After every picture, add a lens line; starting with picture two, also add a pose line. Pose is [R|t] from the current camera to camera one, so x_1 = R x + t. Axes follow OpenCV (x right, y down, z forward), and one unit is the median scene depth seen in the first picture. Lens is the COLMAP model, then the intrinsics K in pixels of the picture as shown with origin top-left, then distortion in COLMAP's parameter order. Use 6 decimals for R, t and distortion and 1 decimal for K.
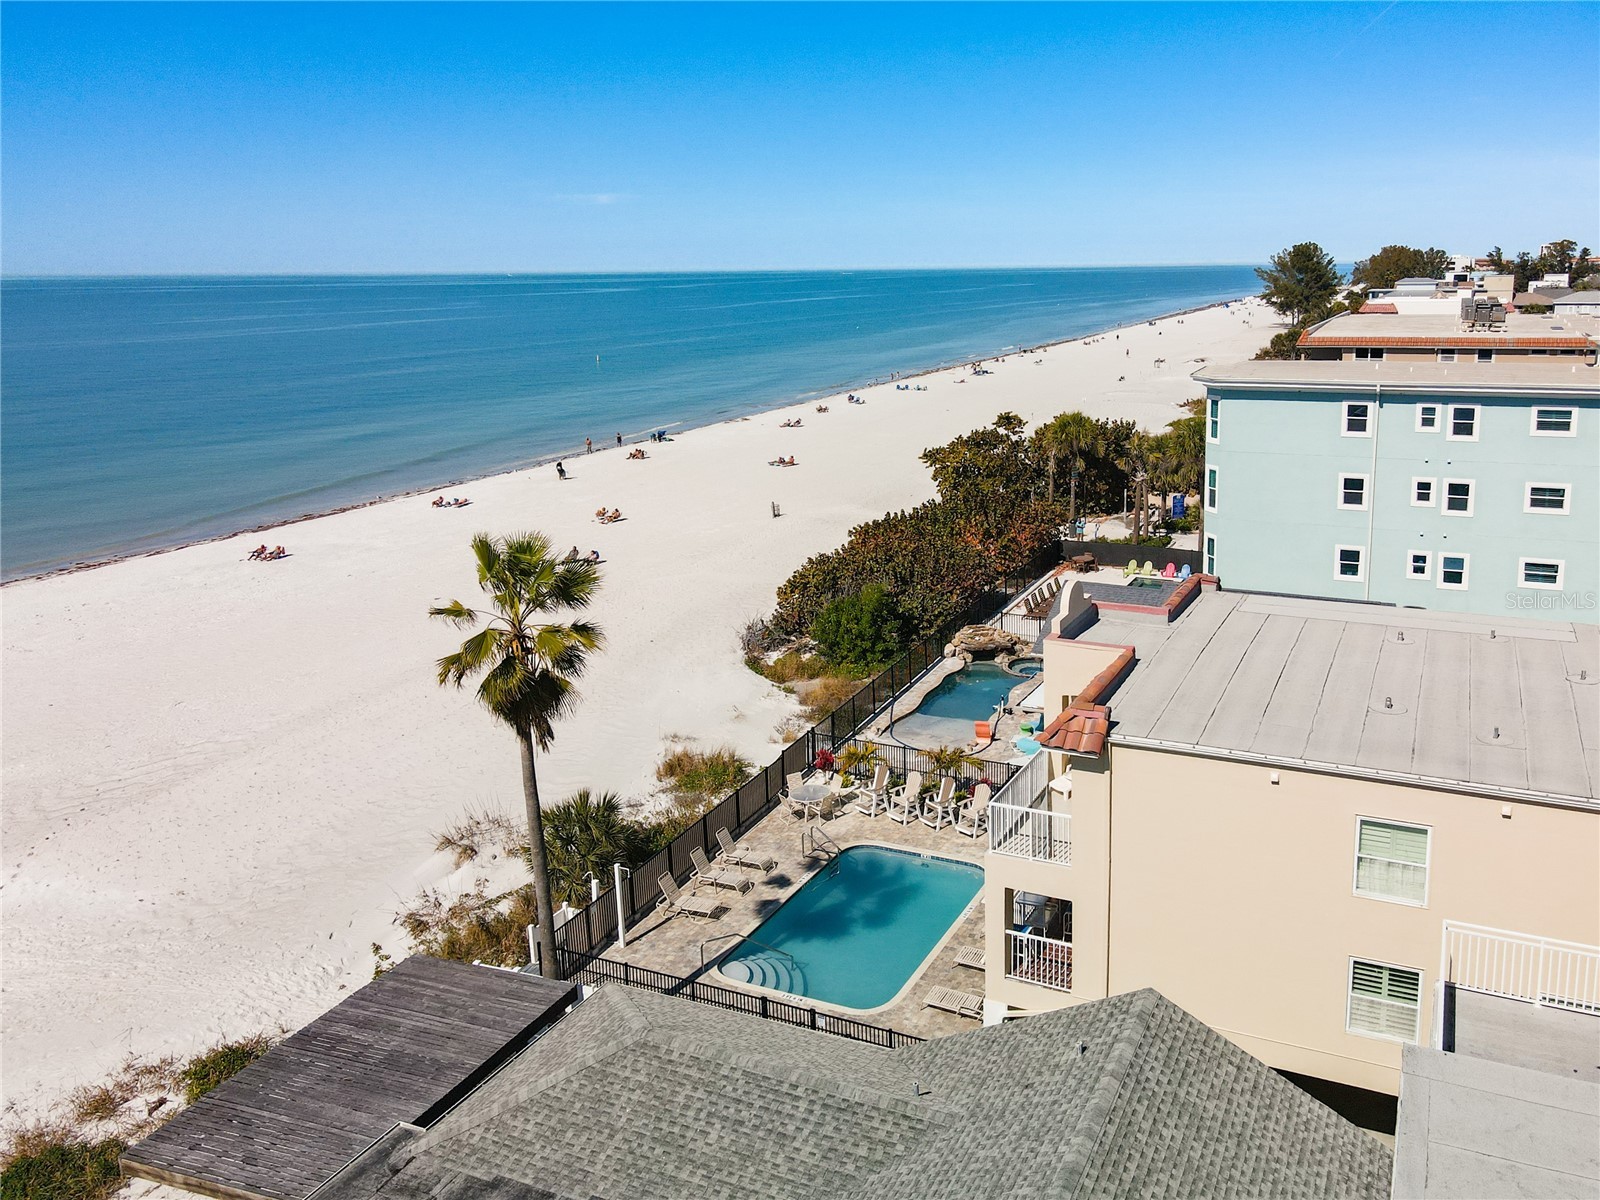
lens RADIAL K [[1196.5, 0, 862.2], [0, 1196.5, 620.8], [0, 0, 1]] dist [-0.003649, 0.016945]
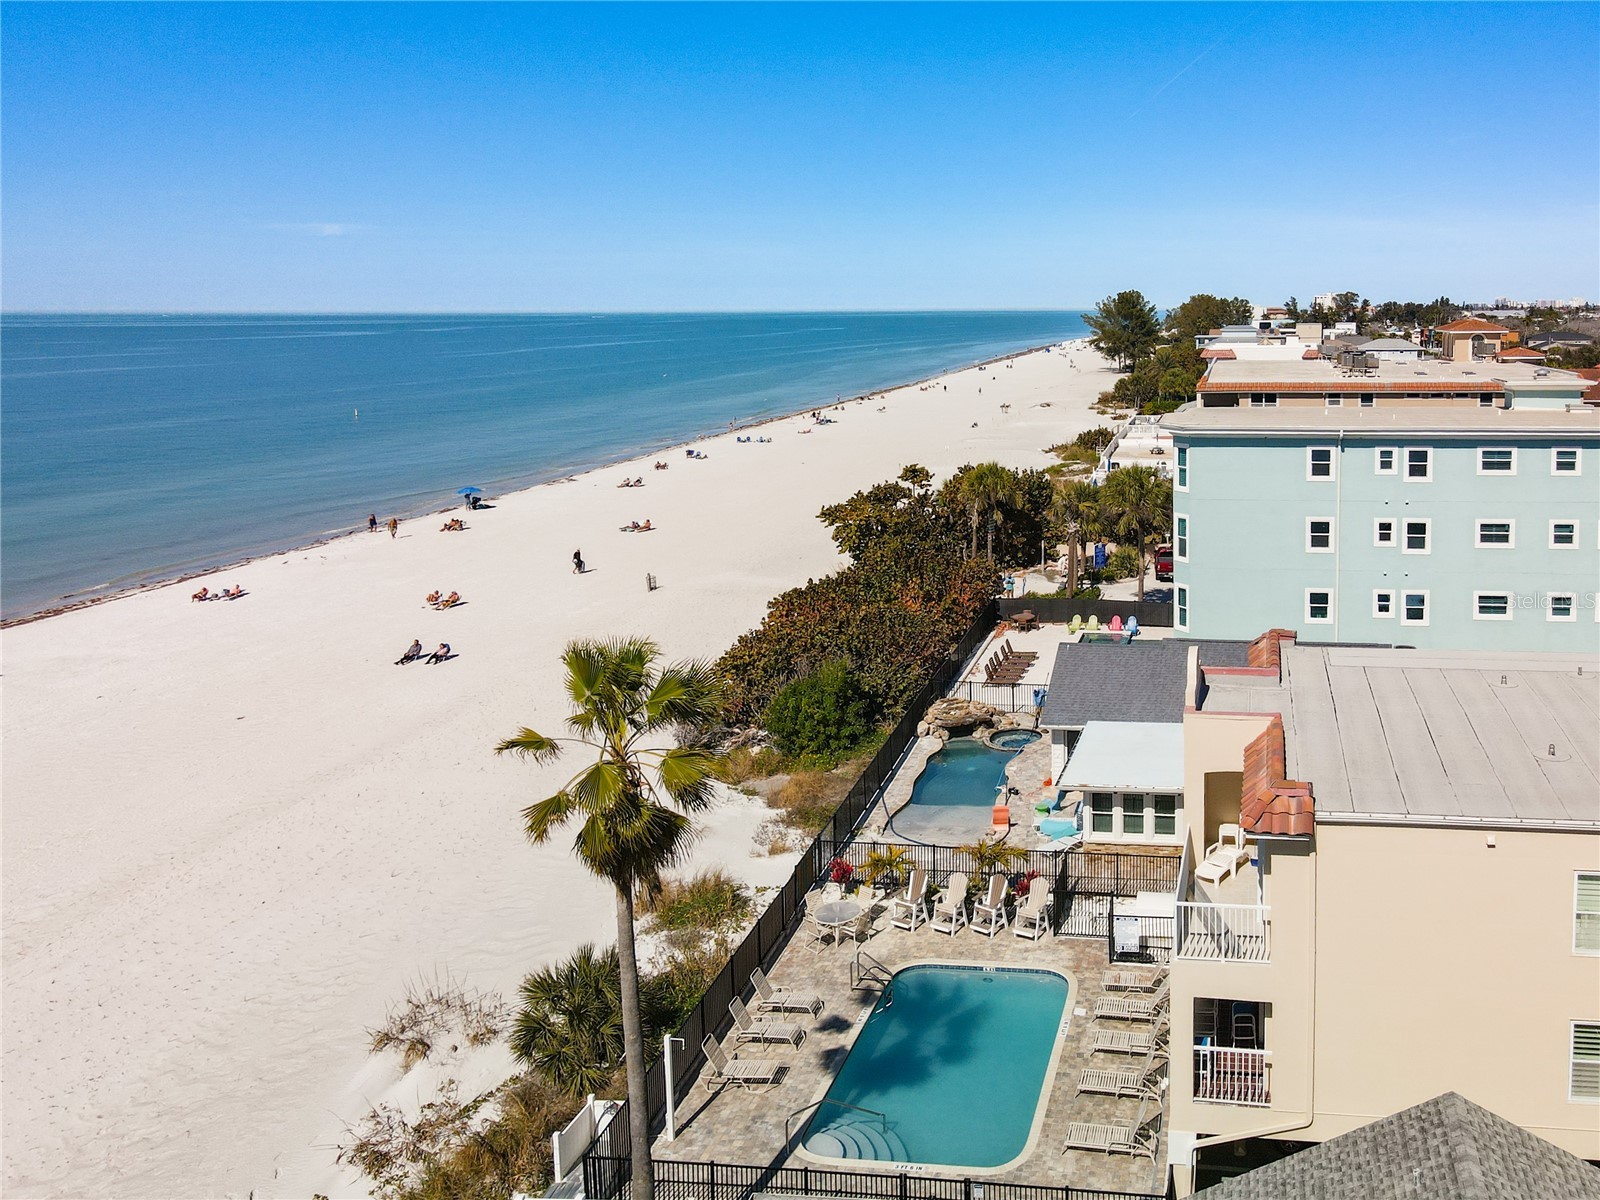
lens RADIAL K [[1277.4, 0, 998.5], [0, 1277.4, 562.0], [0, 0, 1]] dist [-0.003893, 0.008495]
pose [[0.955164, -0.049284, 0.291946, -0.168635], [0.076220, 0.993745, -0.081613, -0.019742], [-0.286097, 0.100206, 0.952946, 0.062572]]
